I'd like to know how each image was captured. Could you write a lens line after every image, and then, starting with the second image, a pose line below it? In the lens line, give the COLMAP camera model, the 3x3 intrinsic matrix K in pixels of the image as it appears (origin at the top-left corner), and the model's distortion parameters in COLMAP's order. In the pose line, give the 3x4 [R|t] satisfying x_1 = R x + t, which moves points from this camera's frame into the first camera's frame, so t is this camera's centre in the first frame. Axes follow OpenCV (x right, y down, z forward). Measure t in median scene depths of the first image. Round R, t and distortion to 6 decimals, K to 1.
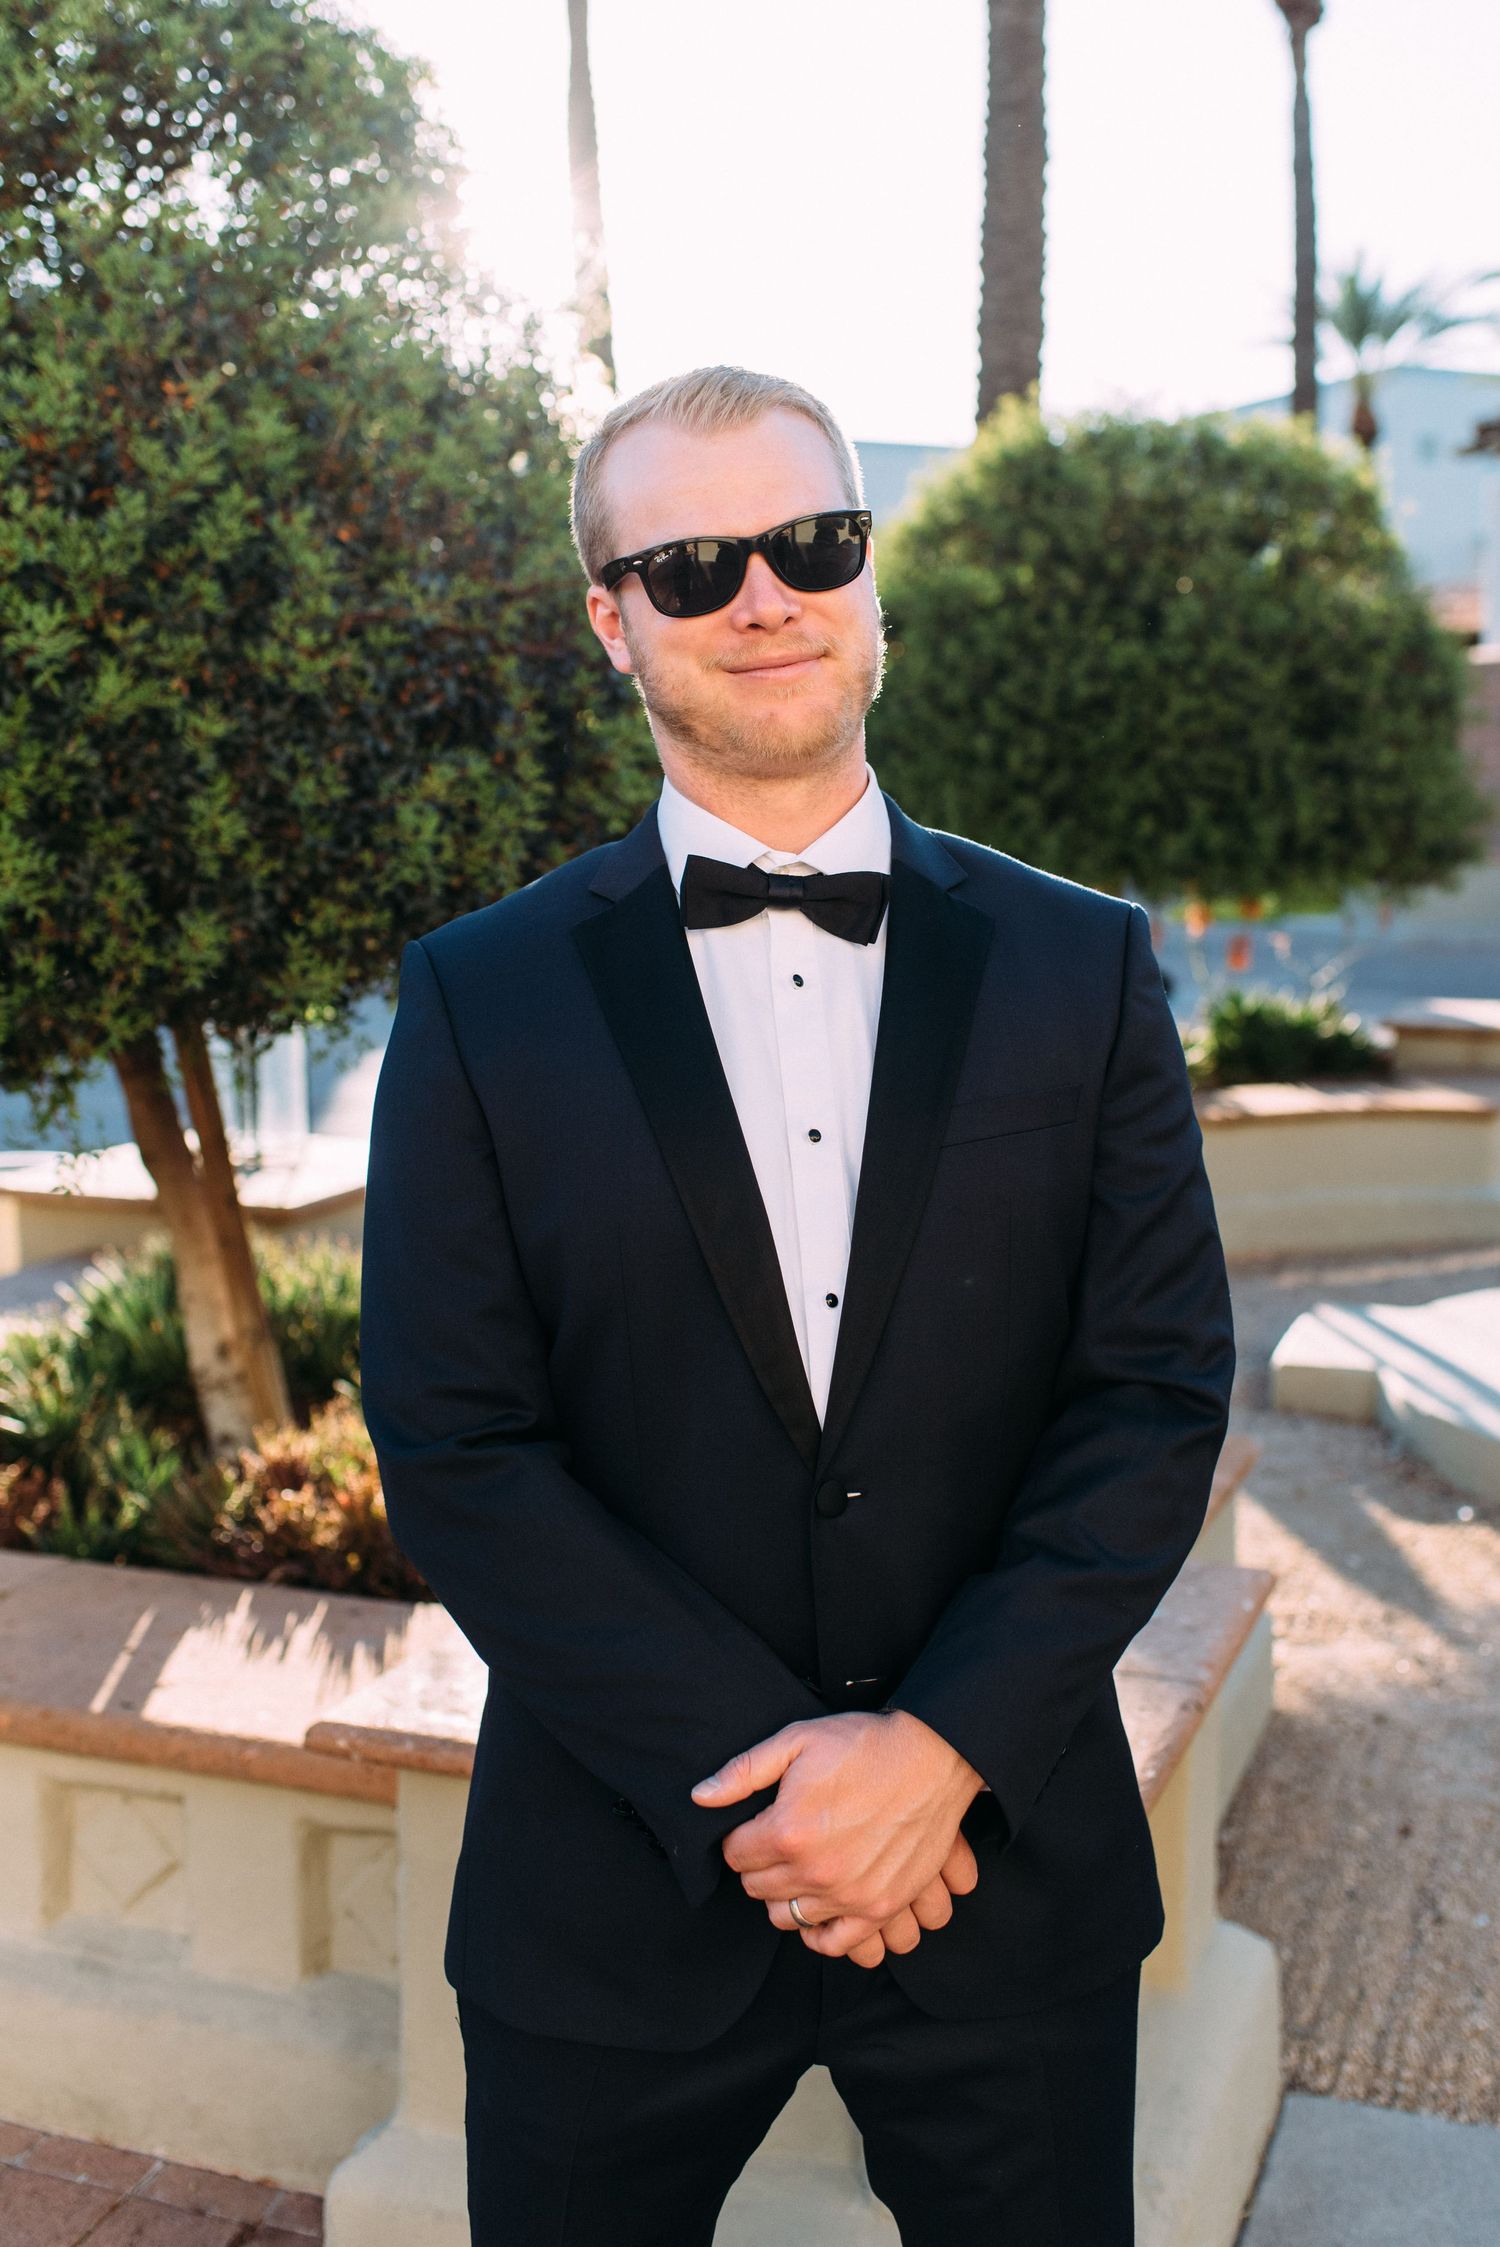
lens RADIAL K [[2554.3, 0, 801.5], [0, 2554.3, 969.1], [0, 0, 1]] dist [-0.001578, 0.005415]
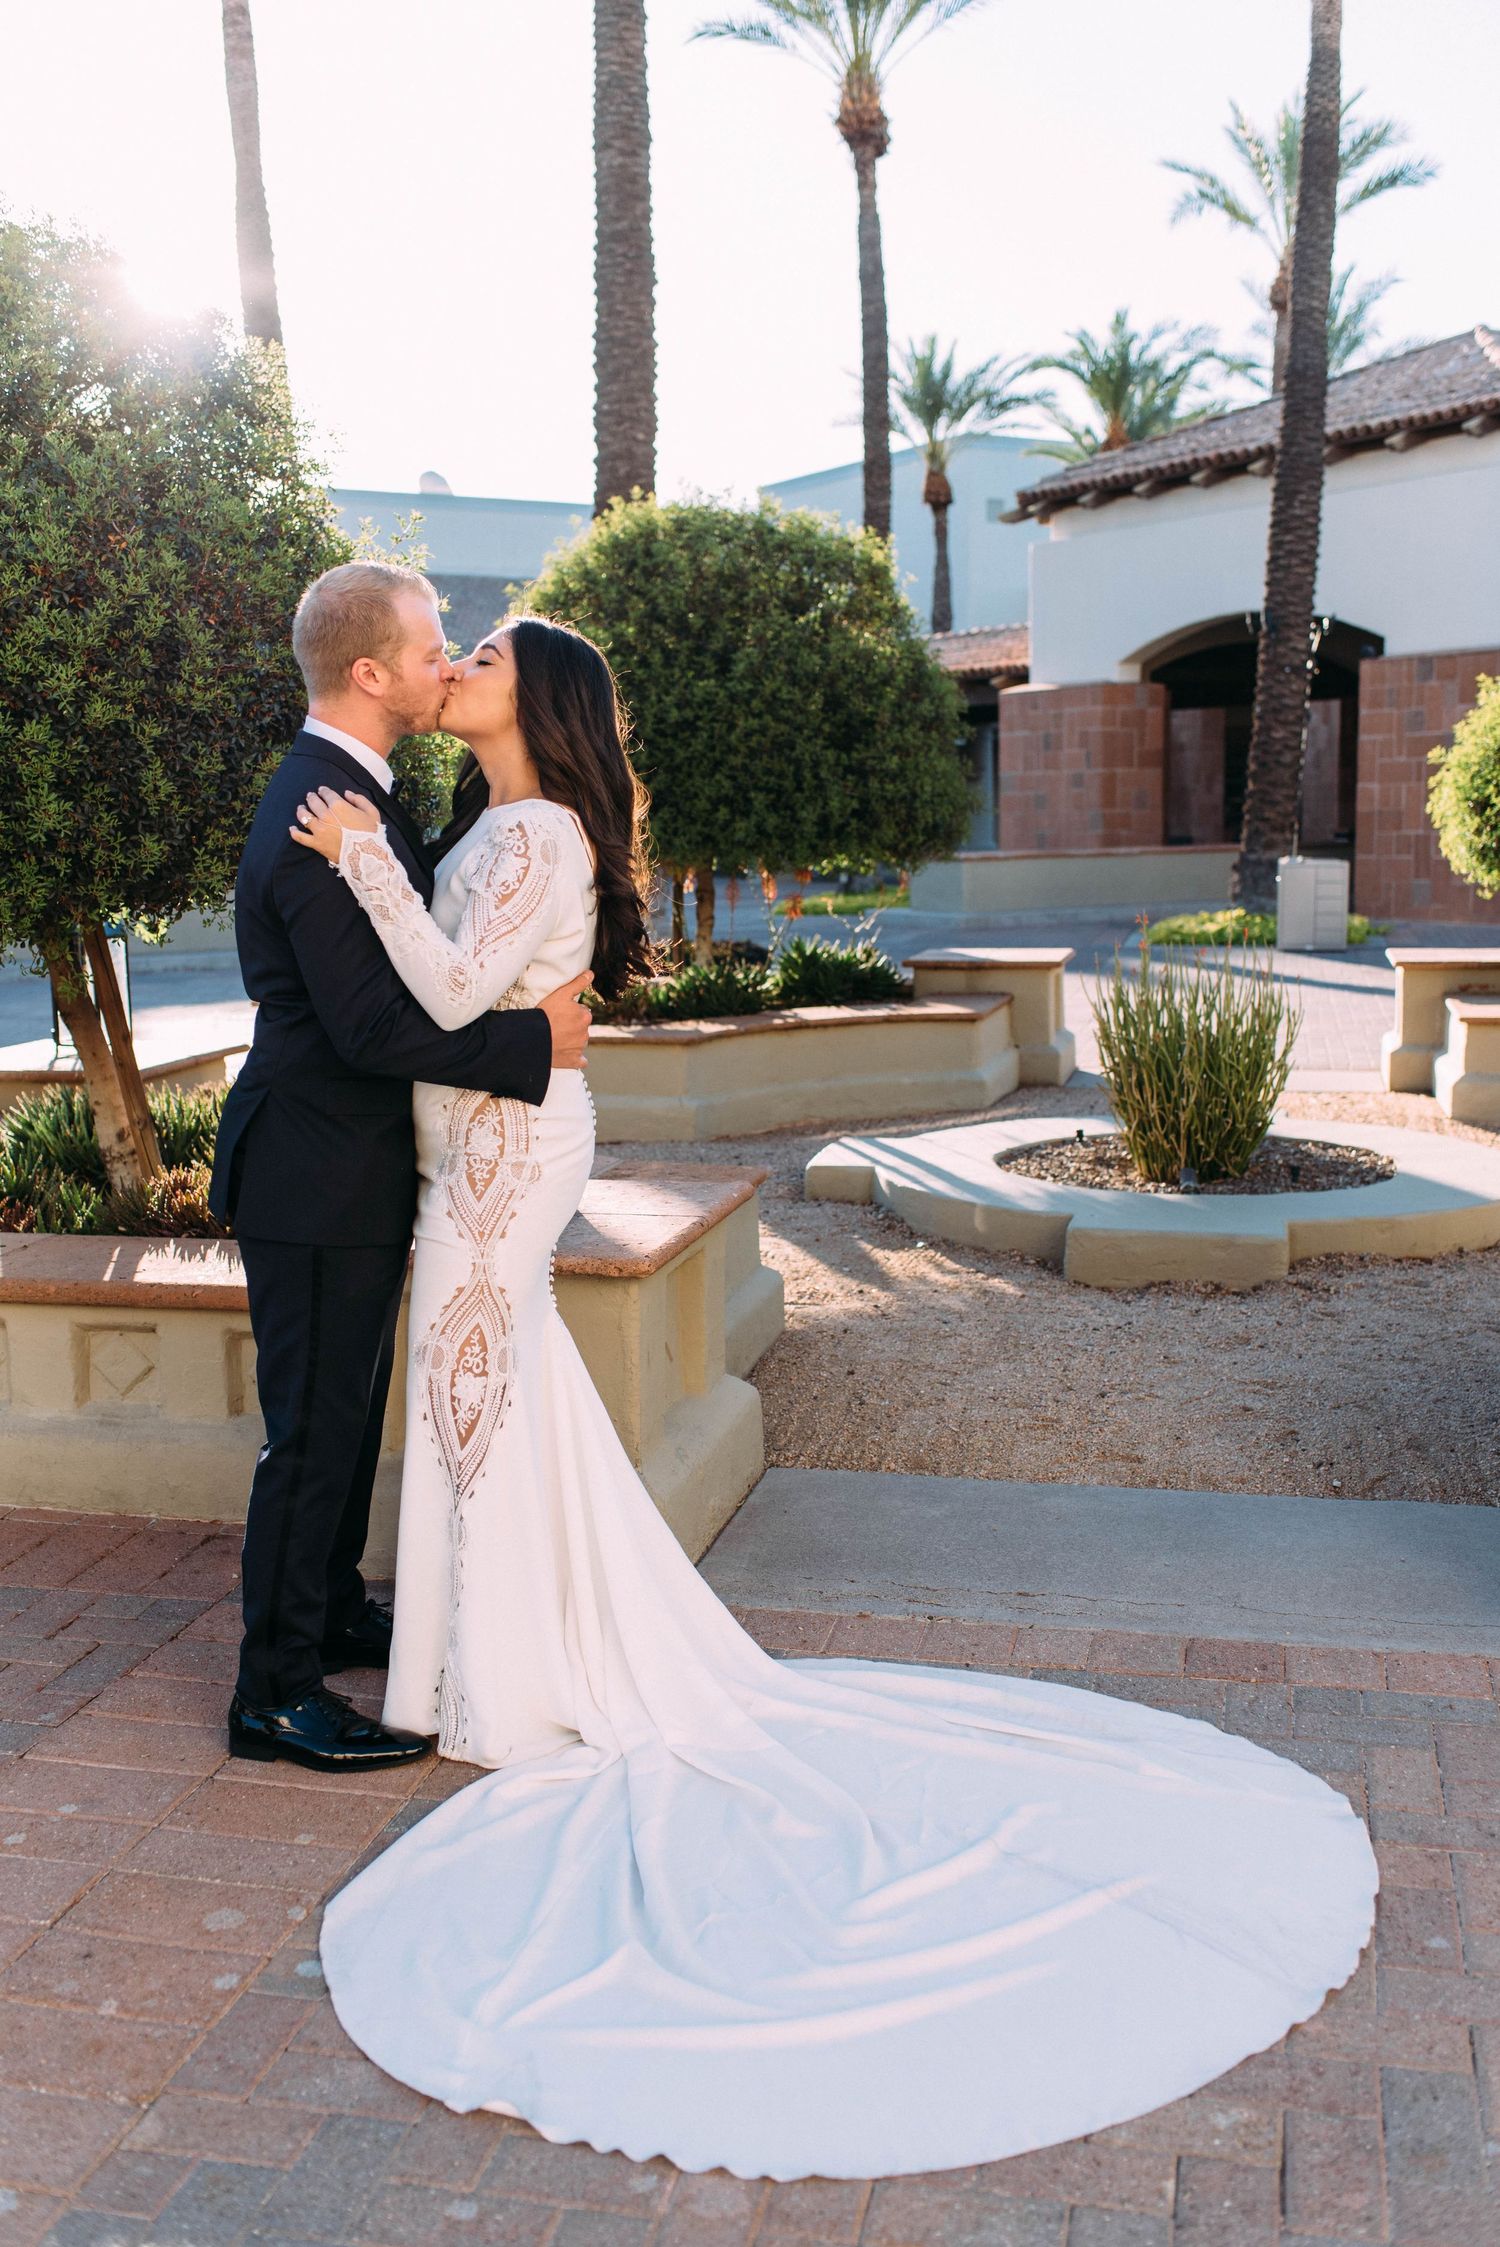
lens RADIAL K [[2360.5, 0, 750.0], [0, 2360.5, 1123.5], [0, 0, 1]] dist [-0.000907, -0.006098]
pose [[0.992404, -0.033283, 0.118436, -0.016810], [0.026471, 0.997929, 0.058633, 0.089390], [-0.120142, -0.055052, 0.991229, -0.673866]]
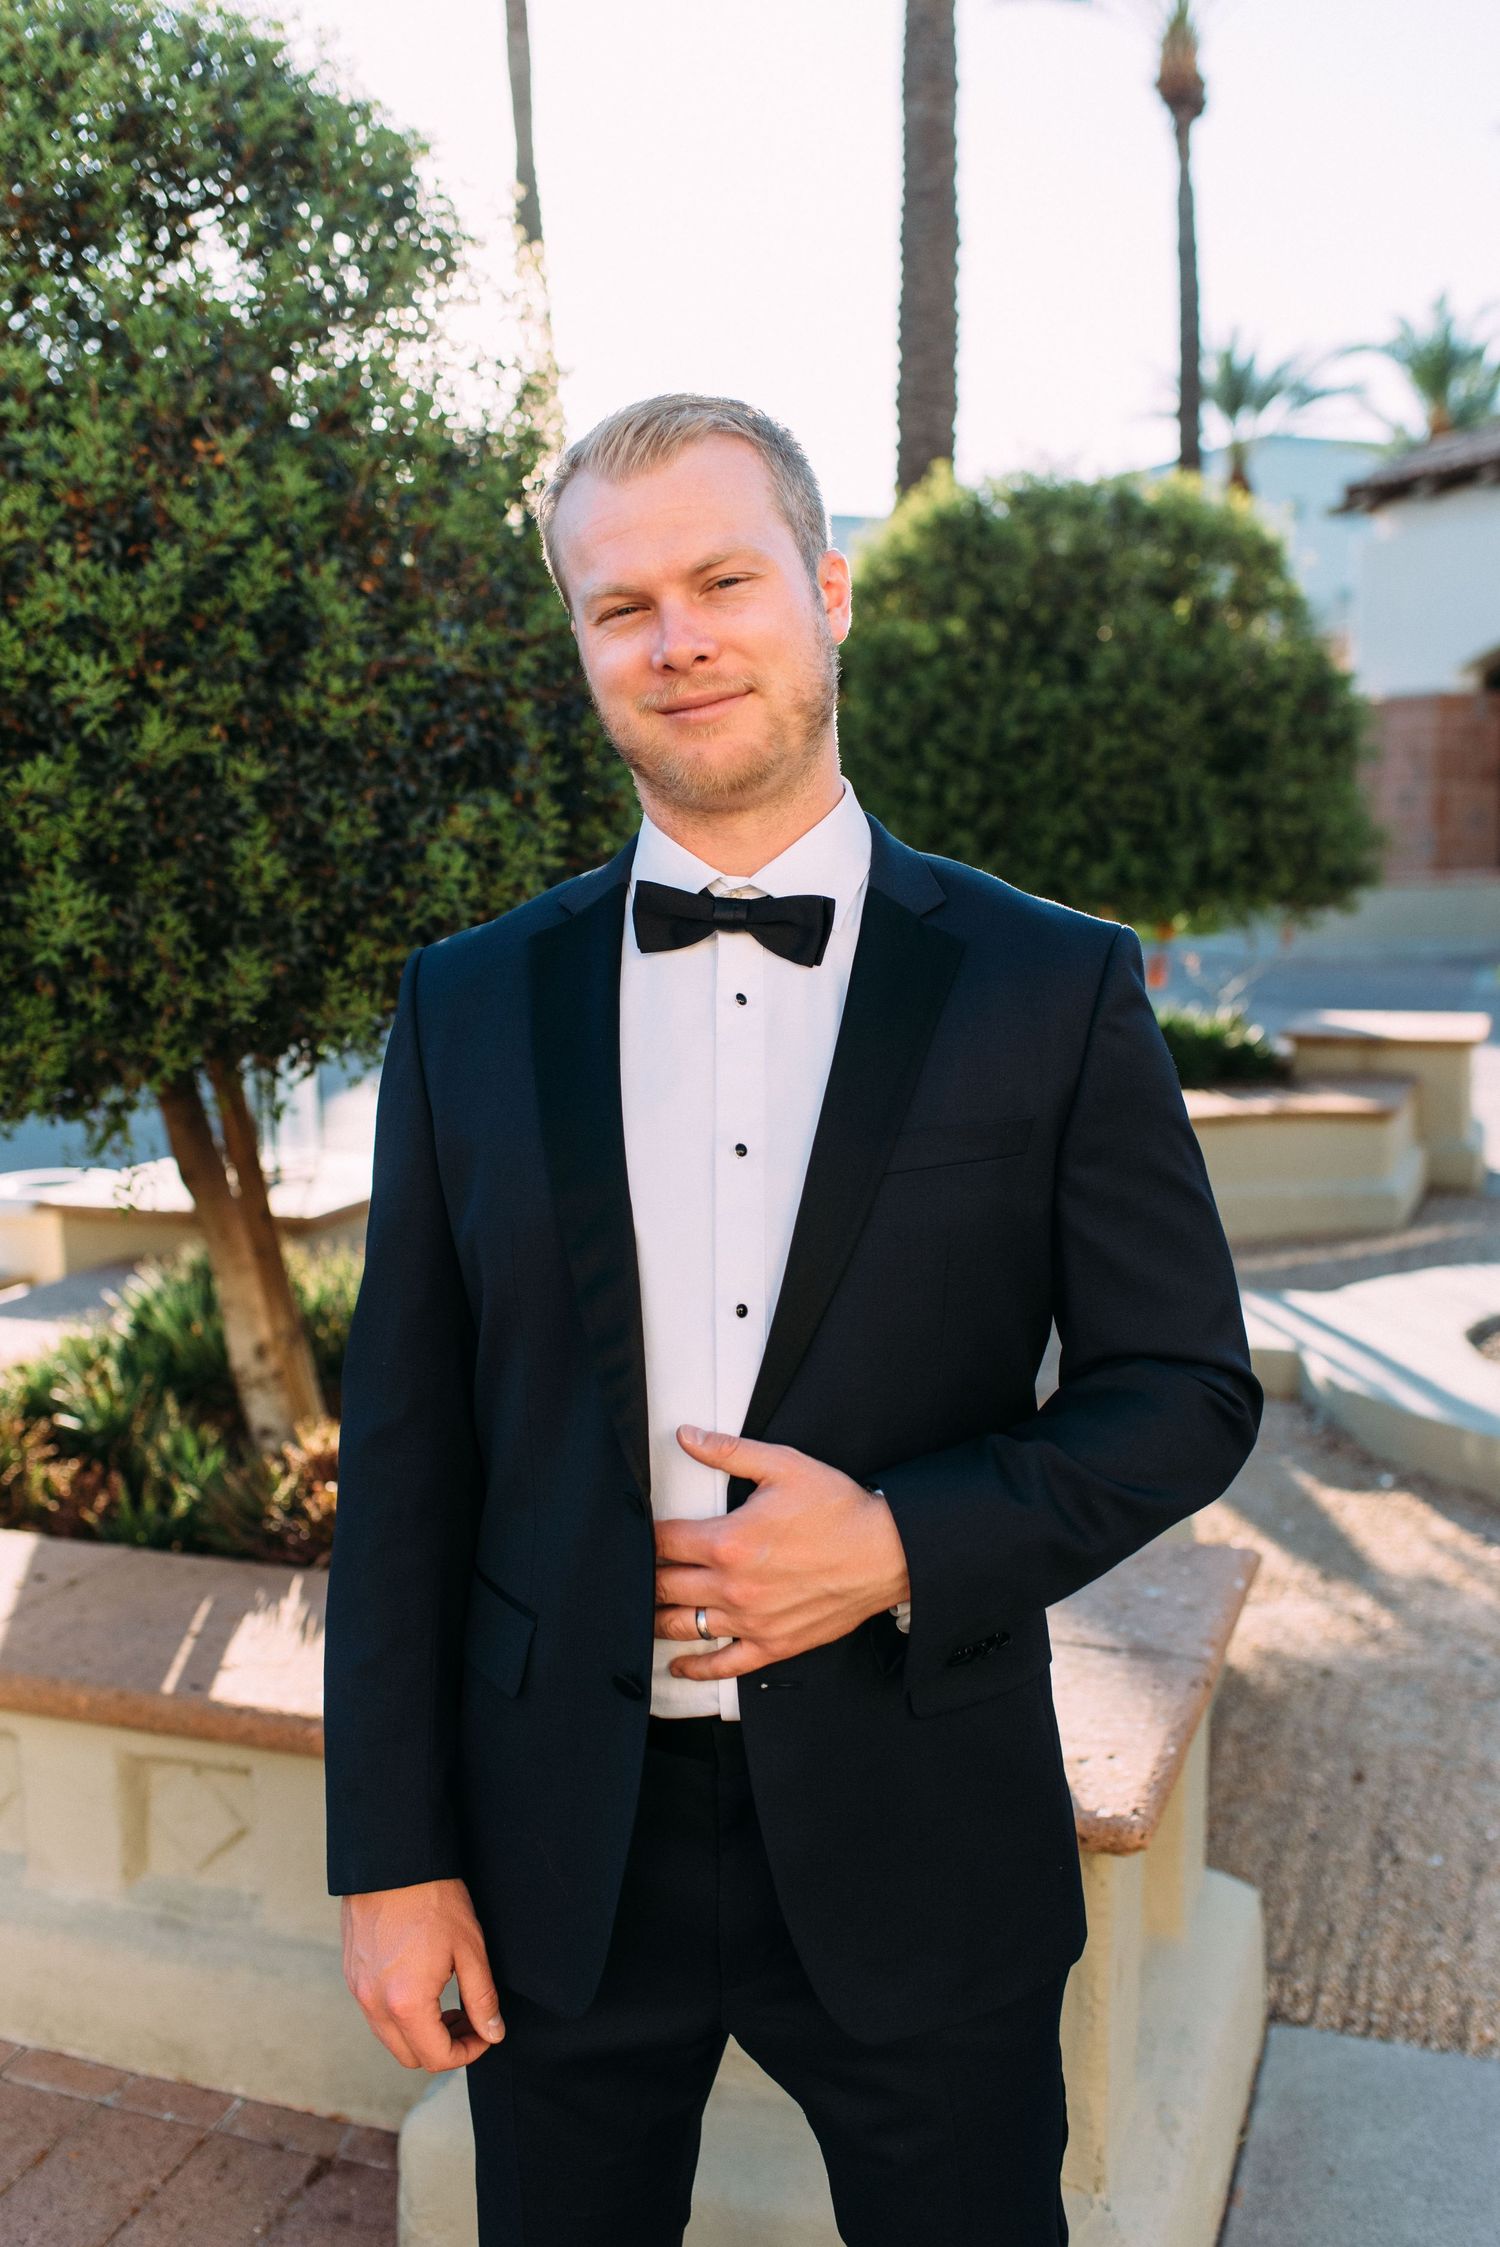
lens RADIAL K [[2258.8, 0, 704.9], [0, 2258.8, 1130.6], [0, 0, 1]] dist [0.003850, -0.008873]
pose [[0.999843, -0.014079, -0.010745, -0.034083], [0.014714, 0.997996, 0.061536, -0.001729], [0.009857, -0.061685, 0.998047, 0.061358]]
